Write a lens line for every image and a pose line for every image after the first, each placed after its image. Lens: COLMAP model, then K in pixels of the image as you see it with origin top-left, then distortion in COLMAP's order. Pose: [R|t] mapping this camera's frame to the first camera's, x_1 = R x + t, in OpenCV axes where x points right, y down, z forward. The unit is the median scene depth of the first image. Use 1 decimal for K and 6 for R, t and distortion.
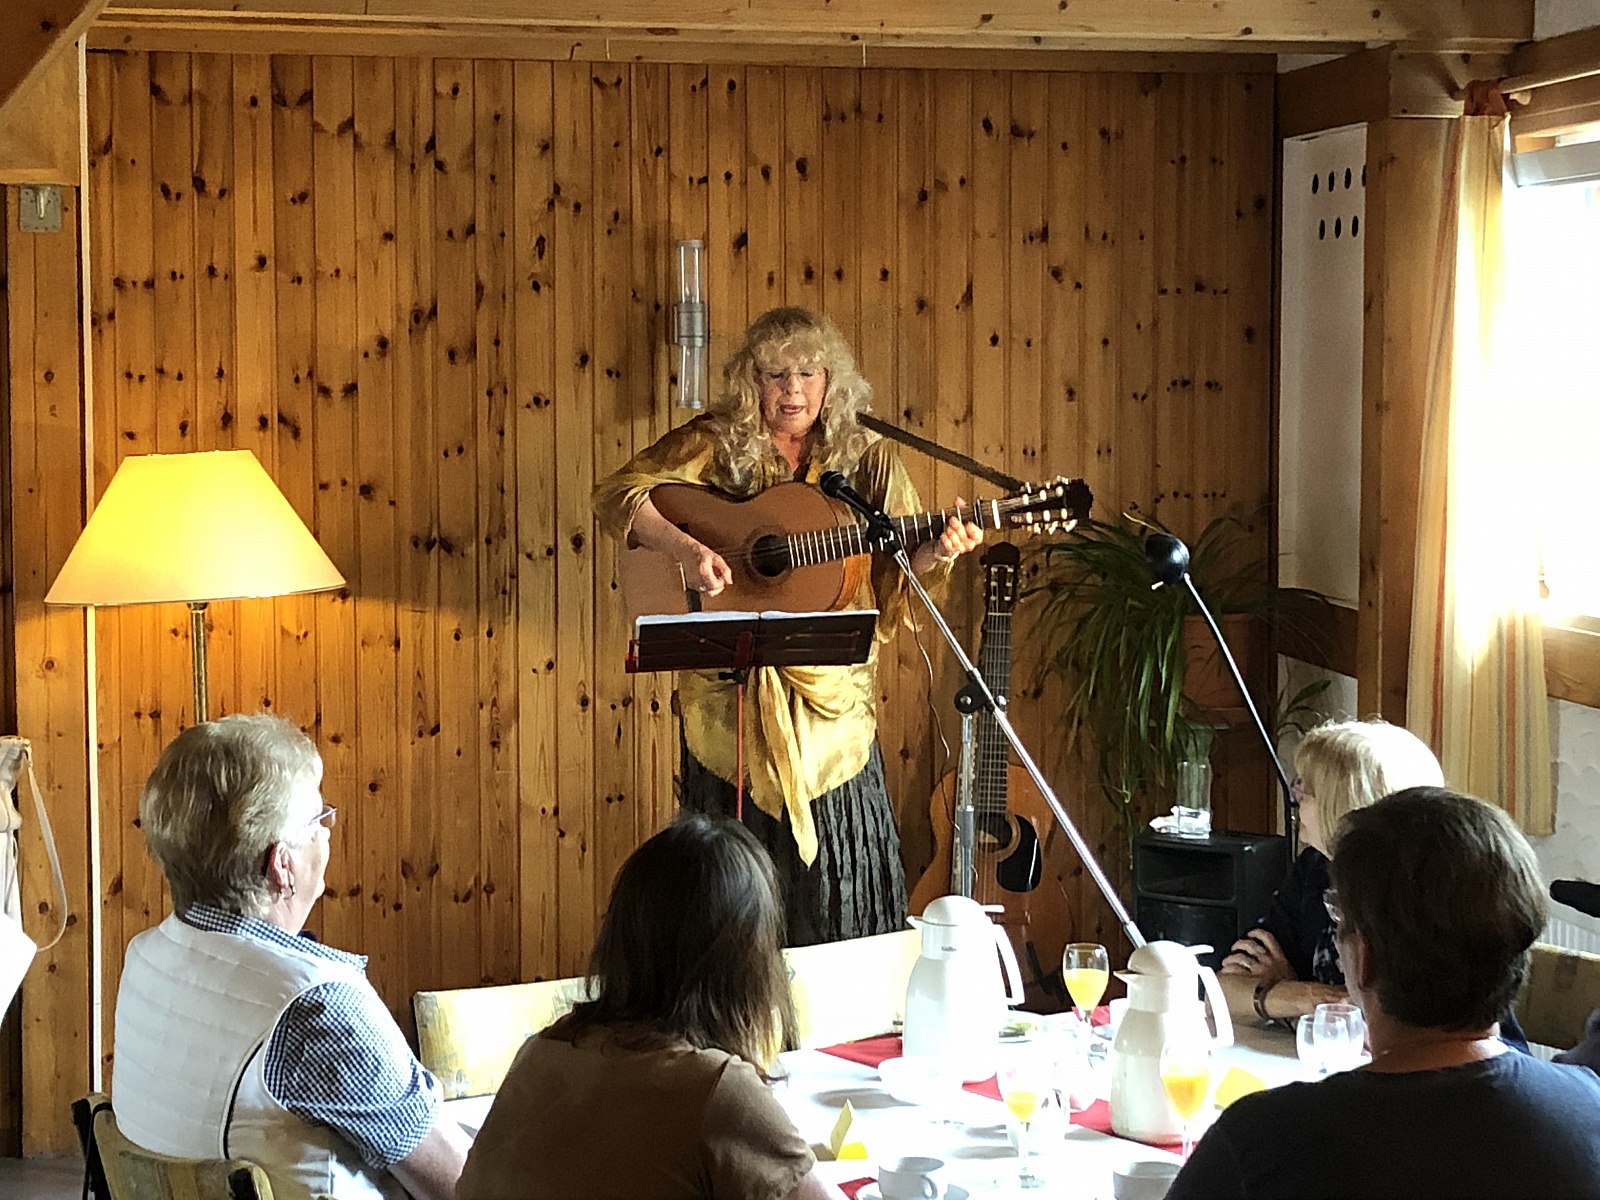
lens RADIAL K [[3207.8, 0, 827.3], [0, 3207.8, 570.6], [0, 0, 1]] dist [0.198164, 0.000000]
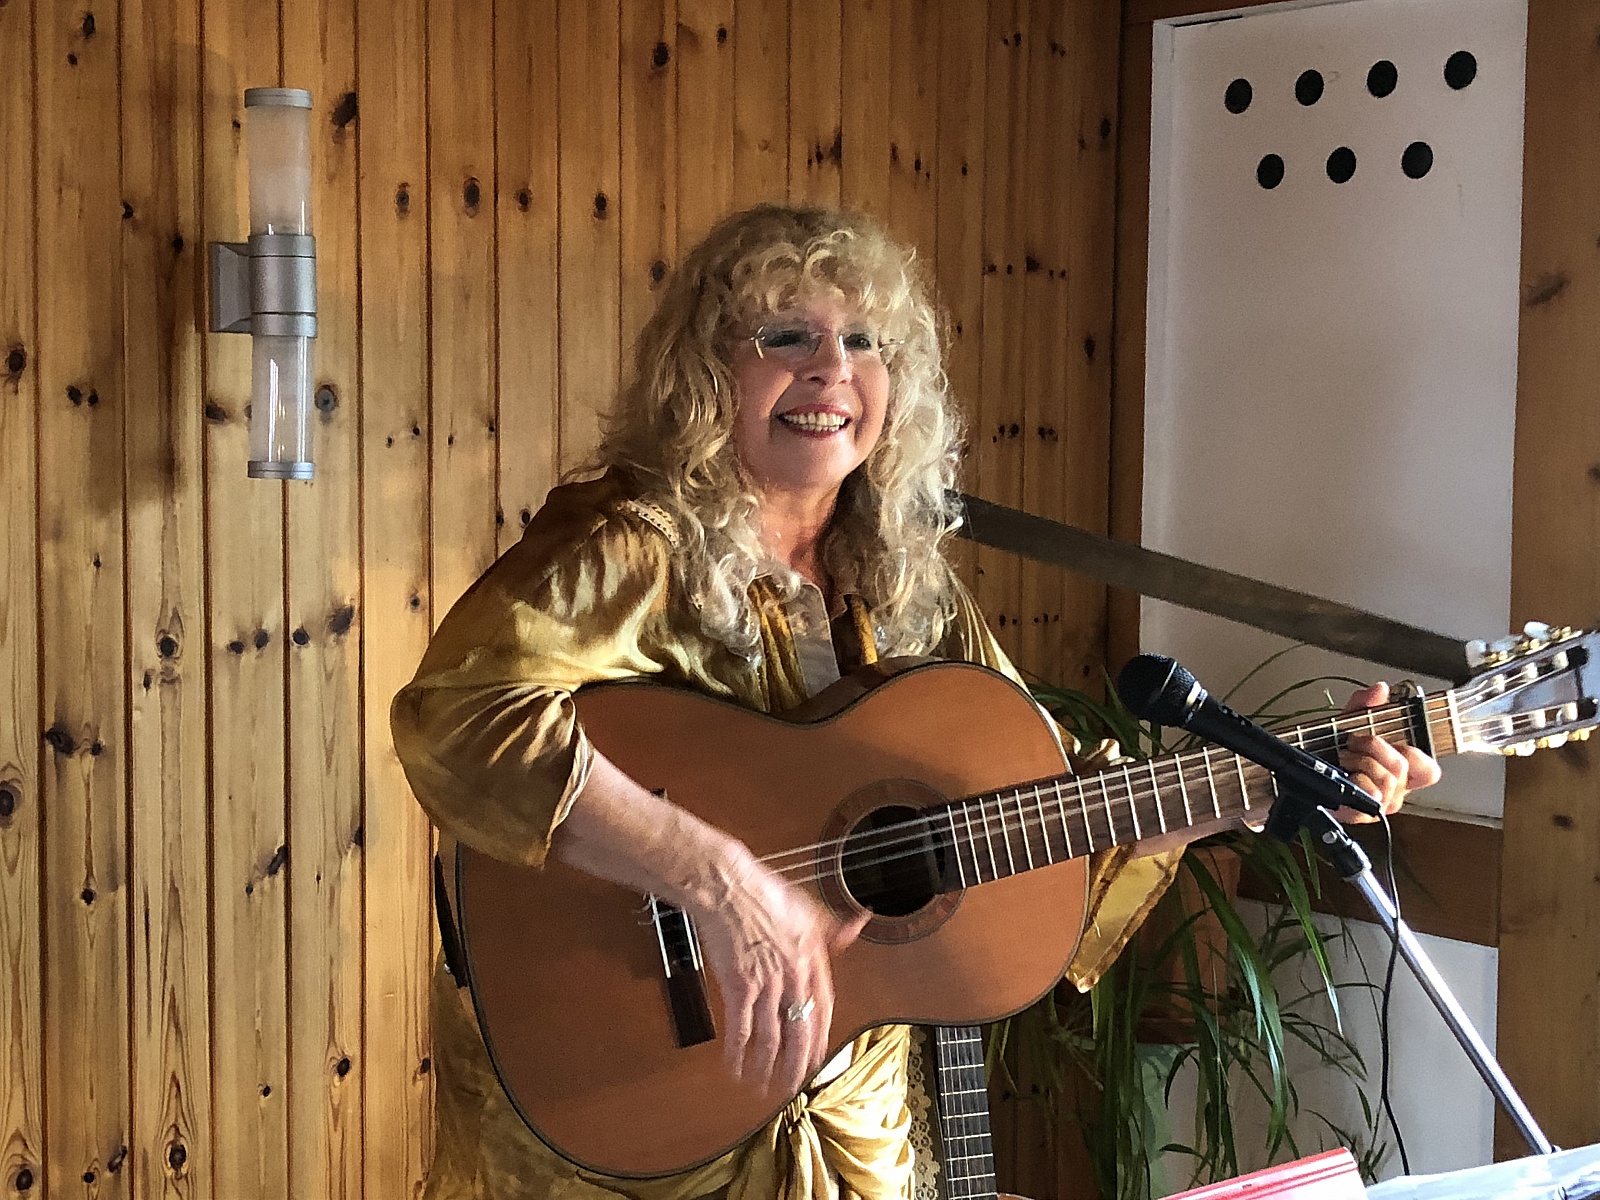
lens RADIAL K [[2370.7, 0, 815.2], [0, 2370.7, 583.2], [0, 0, 1]] dist [0.065745, 0.000000]
pose [[0.835461, -0.030190, 0.548720, -0.159455], [0.029661, 0.999512, 0.009831, -0.037143], [-0.548749, 0.008063, 0.835948, 0.685468]]
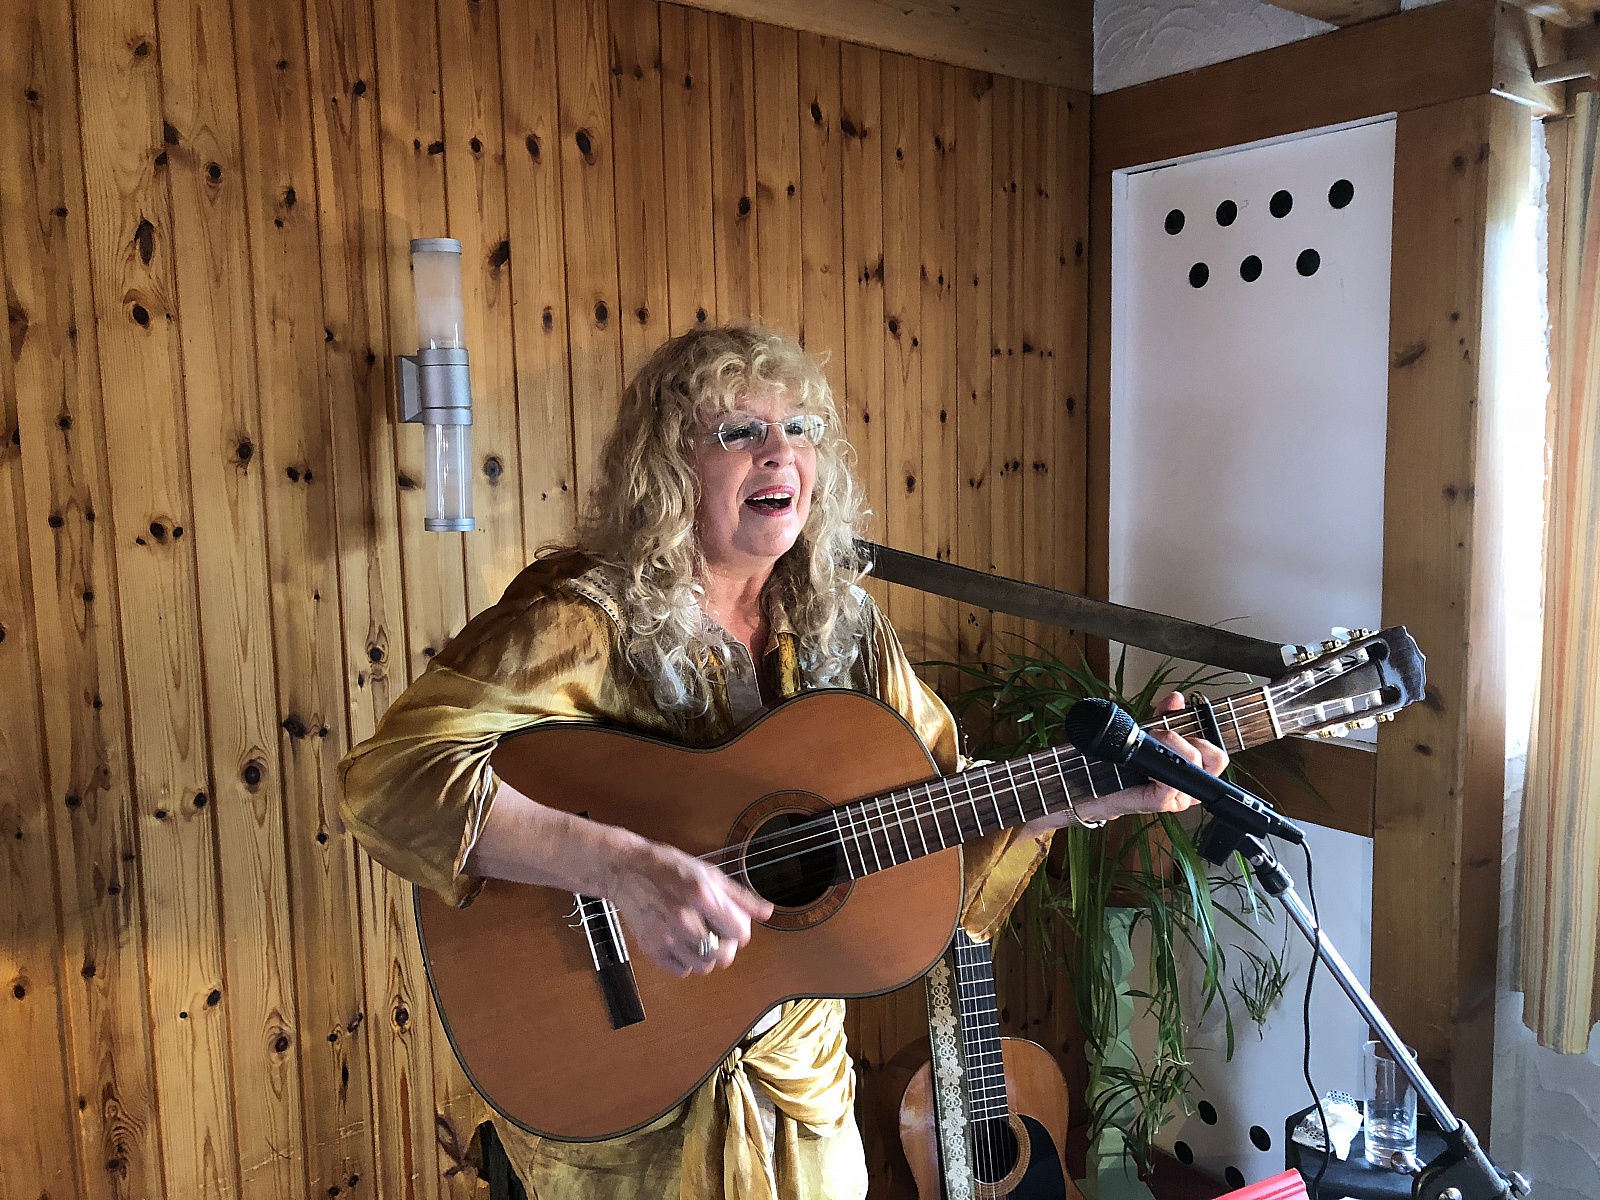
lens RADIAL K [[1315.1, 0, 812.0], [0, 1315.1, 583.4], [0, 0, 1]] dist [0.019396, -0.002185]
pose [[0.884266, -0.069027, 0.461853, -0.095876], [0.052030, 0.997420, 0.049455, -0.049090], [-0.464075, -0.019701, 0.885577, 0.750321]]
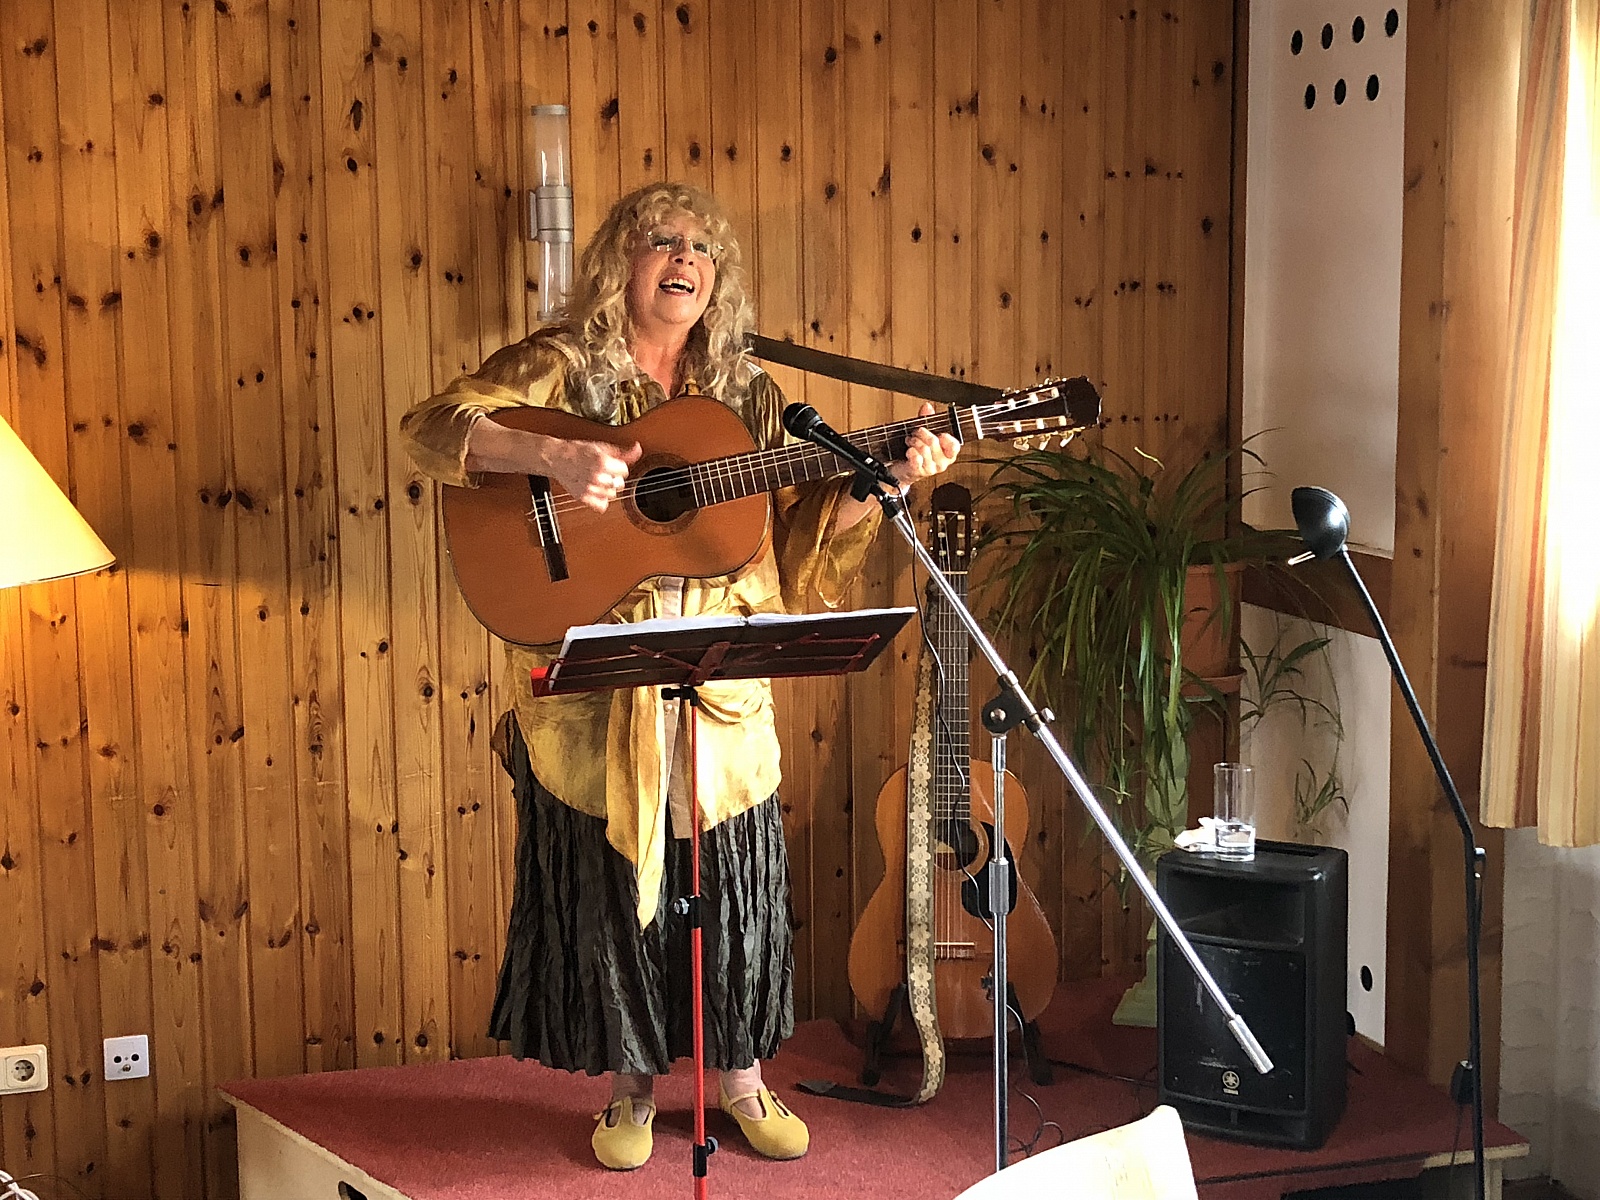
lens RADIAL K [[2370.7, 0, 809.8], [0, 2370.7, 581.0], [0, 0, 1]] dist [0.065745, 0.000000]
pose [[0.990877, -0.025507, 0.132330, -0.059175], [0.018519, 0.998381, 0.053777, -0.016626], [-0.133488, -0.050836, 0.989746, 0.405731]]
